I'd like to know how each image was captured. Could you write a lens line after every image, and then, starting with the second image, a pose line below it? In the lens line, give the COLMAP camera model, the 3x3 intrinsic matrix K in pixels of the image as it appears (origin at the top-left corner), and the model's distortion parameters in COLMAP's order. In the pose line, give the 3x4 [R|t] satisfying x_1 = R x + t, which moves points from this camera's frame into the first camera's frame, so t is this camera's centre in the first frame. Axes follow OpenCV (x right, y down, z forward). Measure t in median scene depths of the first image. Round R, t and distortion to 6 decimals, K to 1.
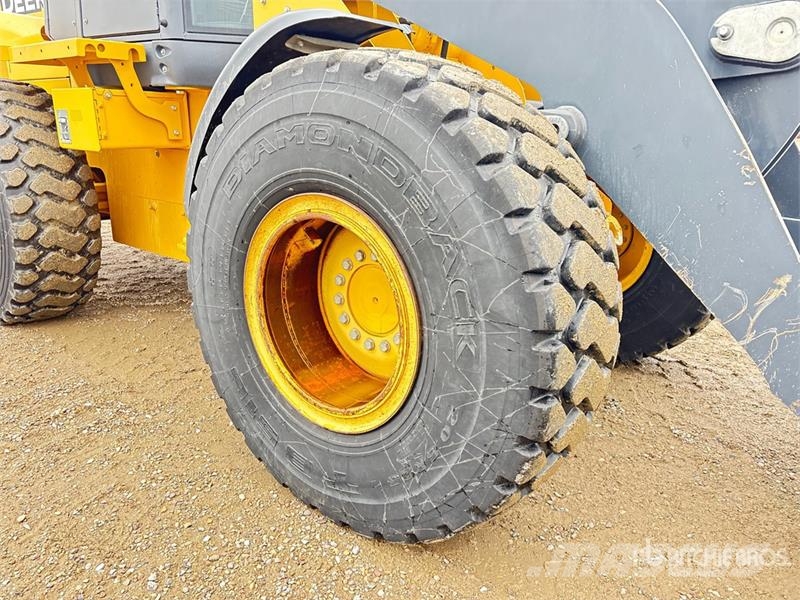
lens RADIAL K [[589.5, 0, 397.1], [0, 589.5, 298.6], [0, 0, 1]] dist [0.093282, -0.109734]
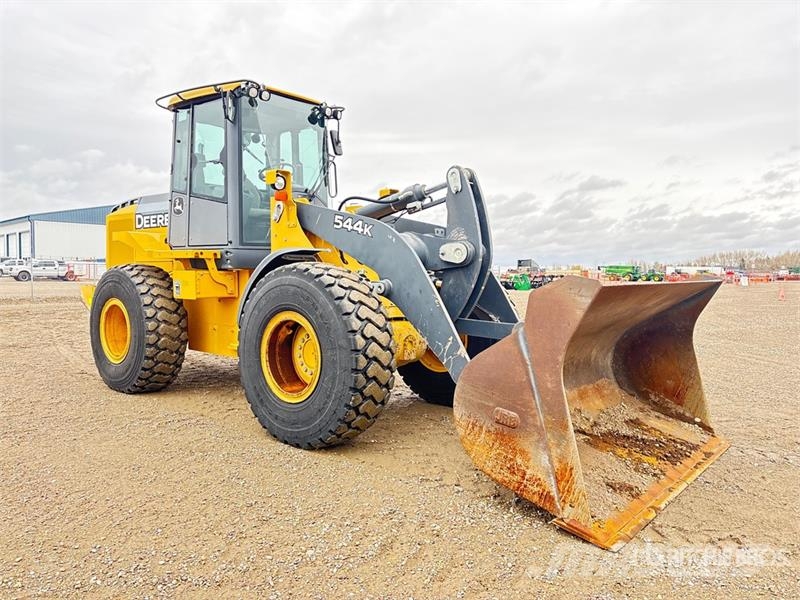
lens RADIAL K [[564.5, 0, 402.8], [0, 564.5, 301.5], [0, 0, 1]] dist [0.008020, -0.002792]
pose [[0.999873, -0.014606, -0.006364, 0.356338], [0.012709, 0.972072, -0.234338, 0.346069], [0.009609, 0.234228, 0.972134, -1.351300]]
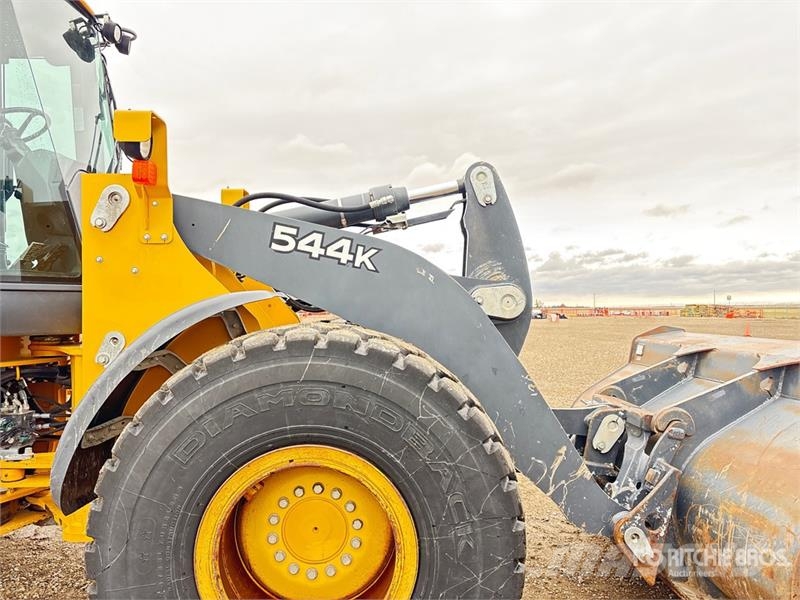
lens RADIAL K [[589.4, 0, 396.2], [0, 589.4, 302.7], [0, 0, 1]] dist [0.042360, -0.066126]
pose [[0.769390, -0.021466, 0.638418, -0.615779], [0.204502, 0.955111, -0.214341, -0.133638], [-0.605159, 0.295469, 0.739243, -0.045062]]
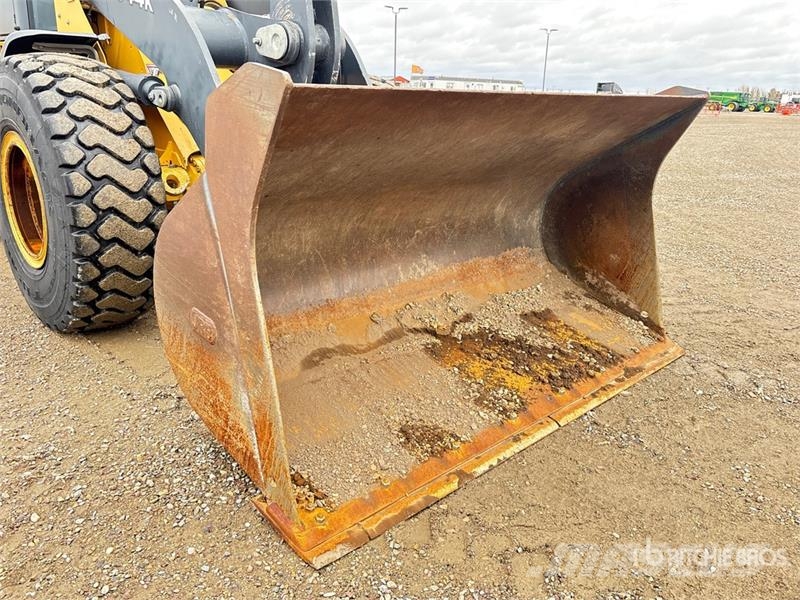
lens RADIAL K [[609.0, 0, 404.7], [0, 609.0, 298.5], [0, 0, 1]] dist [0.016991, -0.000780]
pose [[0.995300, 0.032433, -0.091248, 1.072238], [-0.029677, 0.999066, 0.031394, 0.205638], [0.092181, -0.028538, 0.995333, -0.673724]]
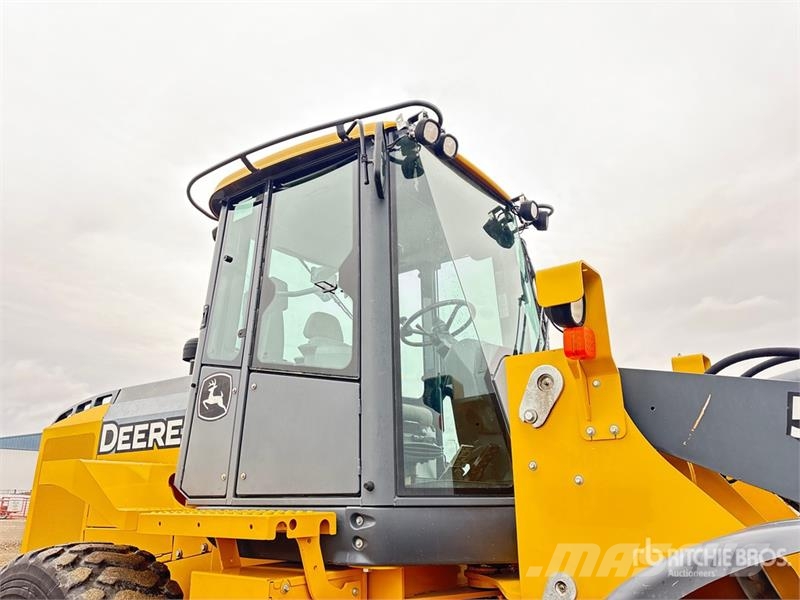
lens RADIAL K [[609.0, 0, 404.7], [0, 609.0, 298.5], [0, 0, 1]] dist [0.016991, -0.000780]
pose [[0.999352, -0.019461, 0.030272, -0.521103], [0.033293, 0.819336, -0.572347, -0.291268], [-0.013664, 0.572984, 0.819453, 0.298795]]
